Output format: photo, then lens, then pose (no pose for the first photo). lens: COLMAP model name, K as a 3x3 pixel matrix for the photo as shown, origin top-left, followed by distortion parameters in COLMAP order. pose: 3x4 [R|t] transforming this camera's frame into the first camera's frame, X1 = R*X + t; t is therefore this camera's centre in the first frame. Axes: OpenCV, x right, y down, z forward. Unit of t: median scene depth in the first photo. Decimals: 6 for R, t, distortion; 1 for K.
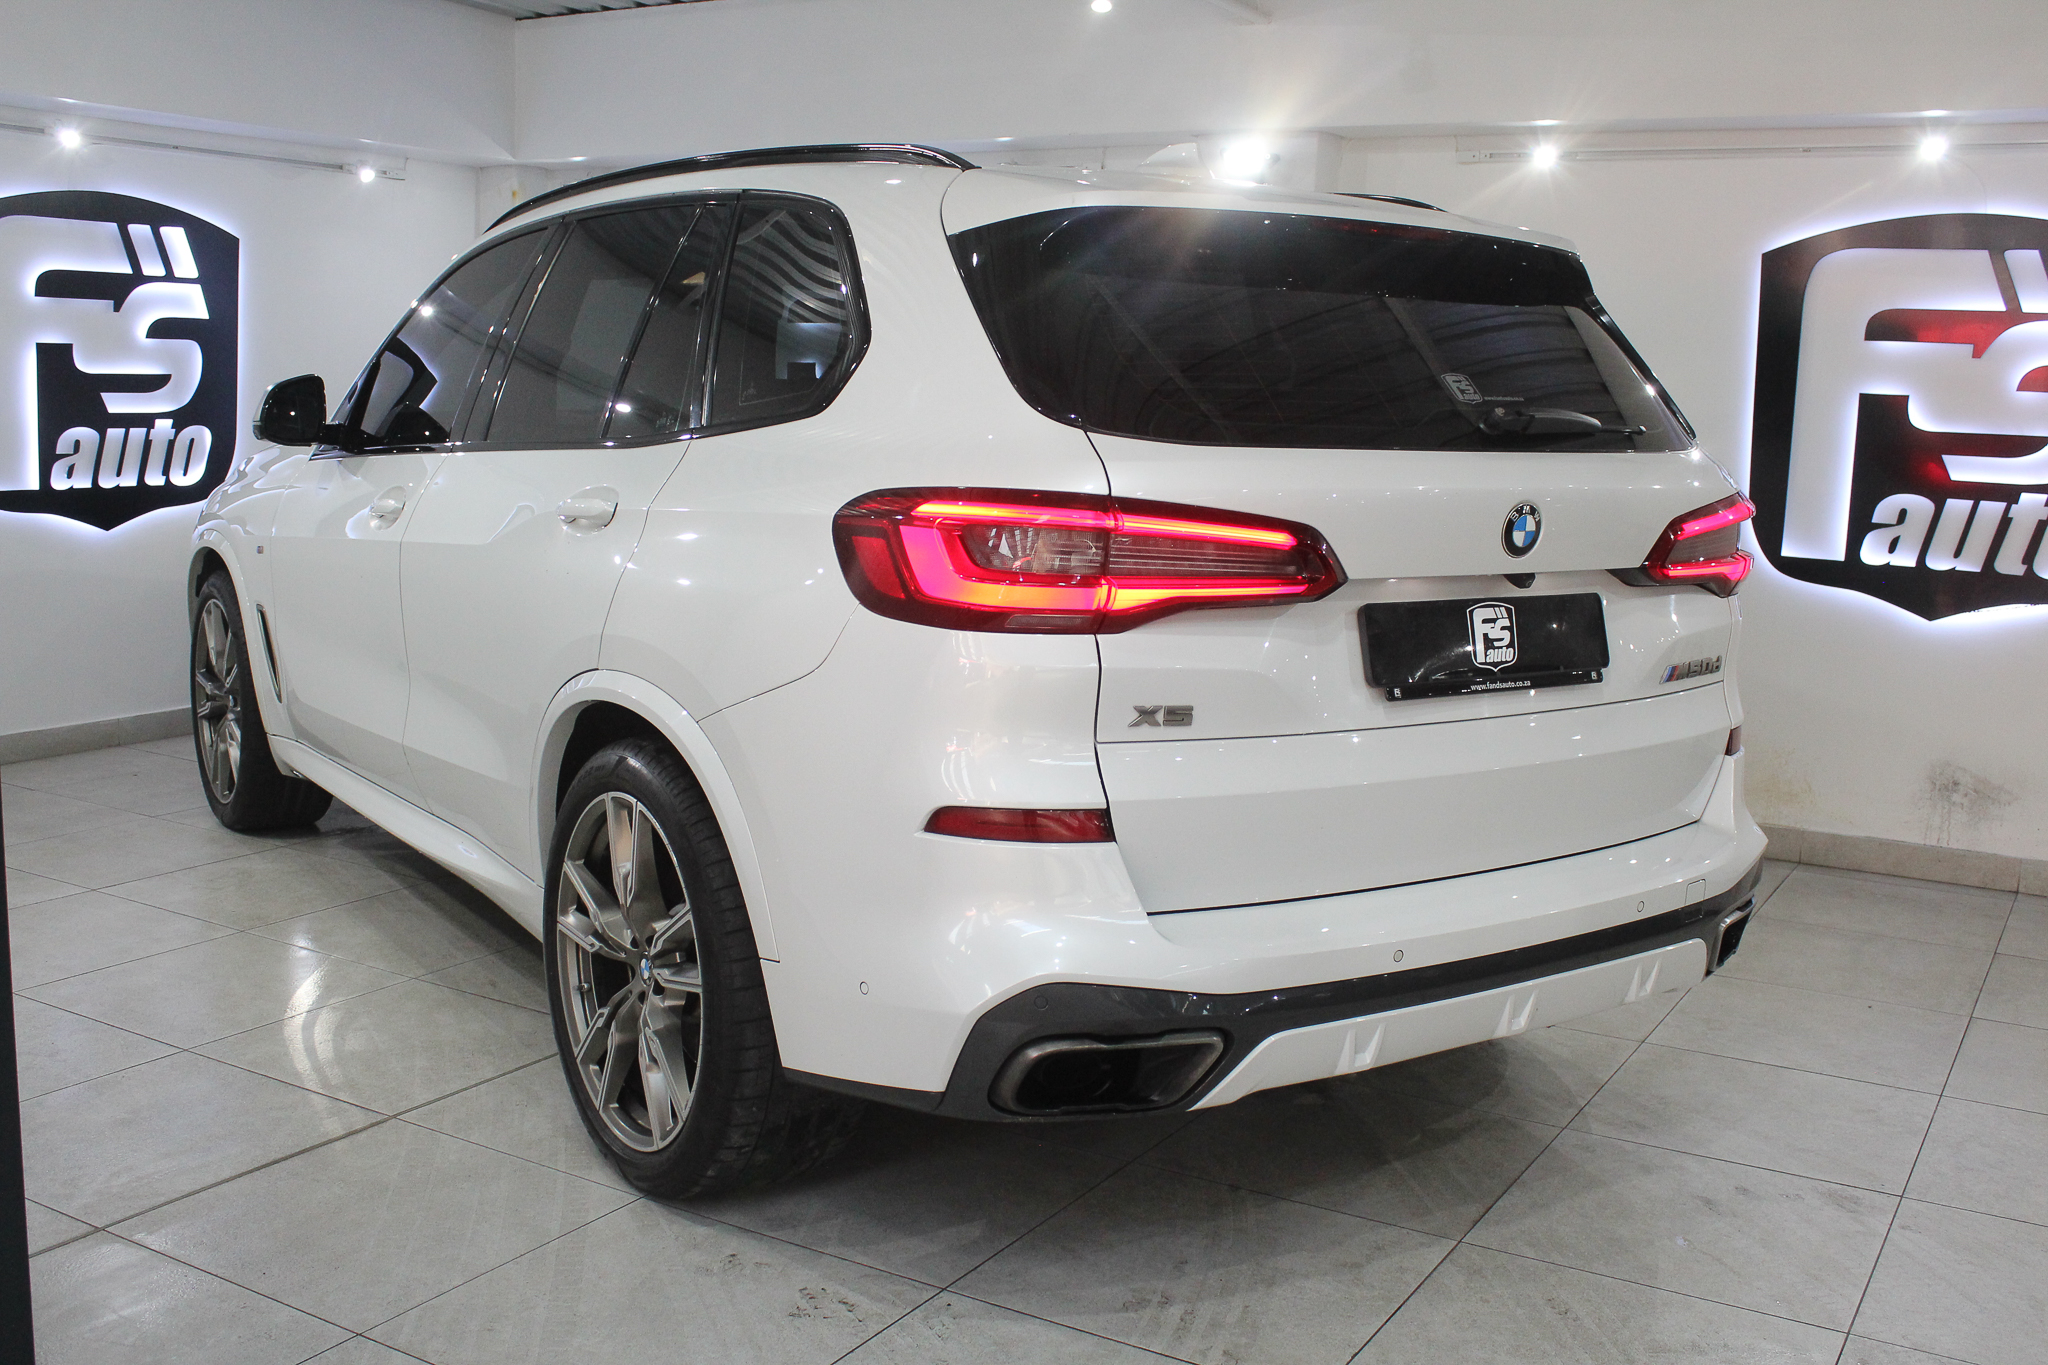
lens RADIAL K [[2004.2, 0, 1024.0], [0, 2004.2, 682.5], [0, 0, 1]] dist [-0.143974, 0.148564]
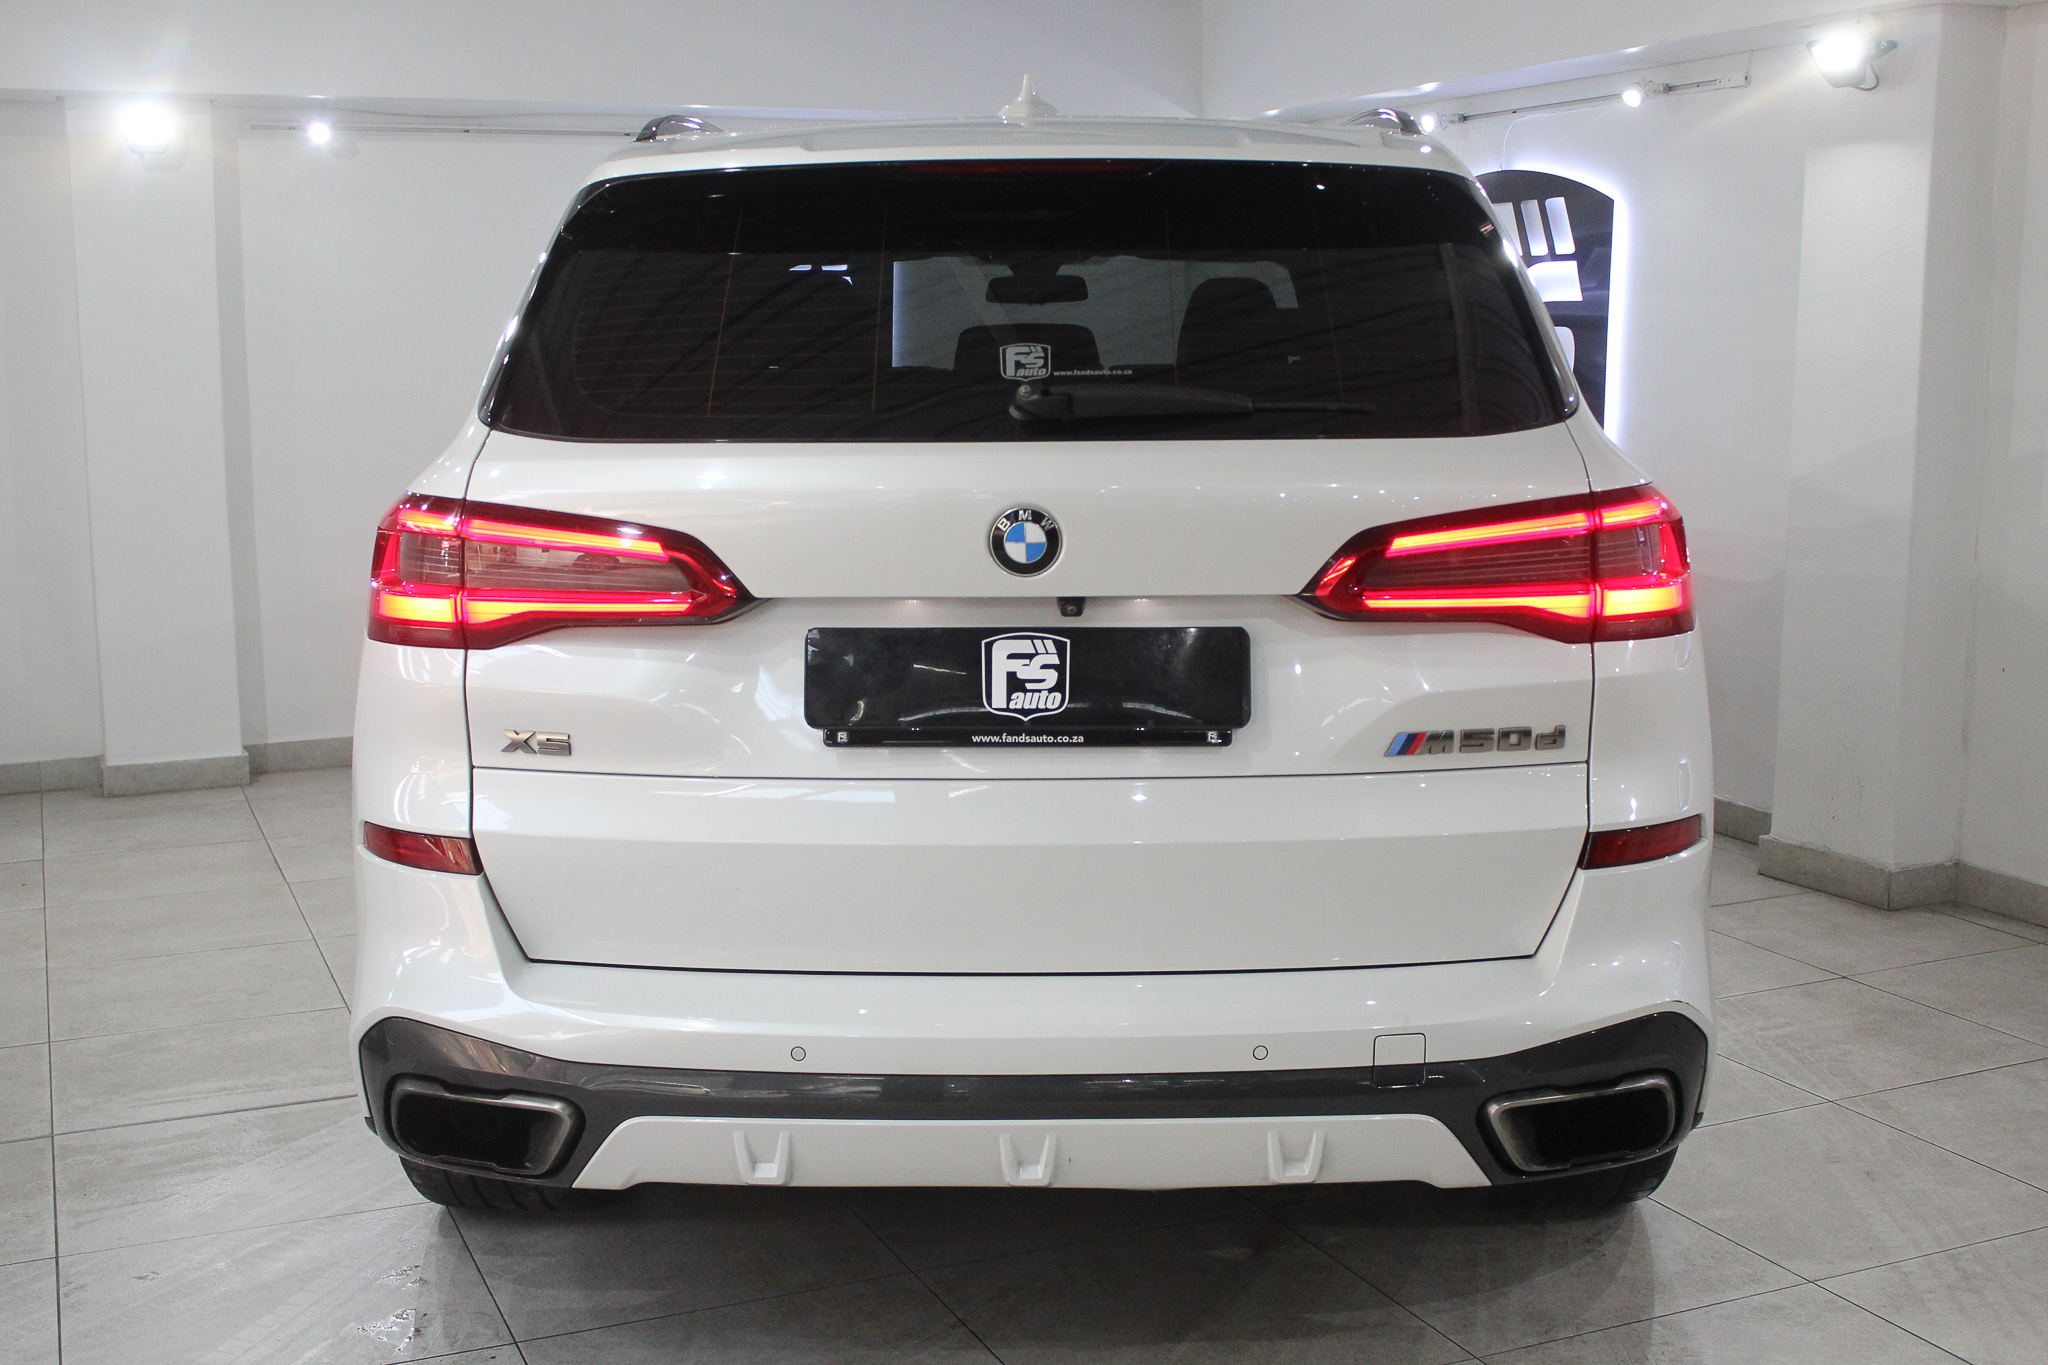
lens RADIAL K [[2264.0, 0, 1024.0], [0, 2264.0, 682.5], [0, 0, 1]] dist [-0.088596, -0.001854]
pose [[0.812094, 0.049630, -0.581412, 0.761745], [-0.055947, 0.998409, 0.007080, -0.027206], [0.580838, 0.026779, 0.813579, 0.271044]]
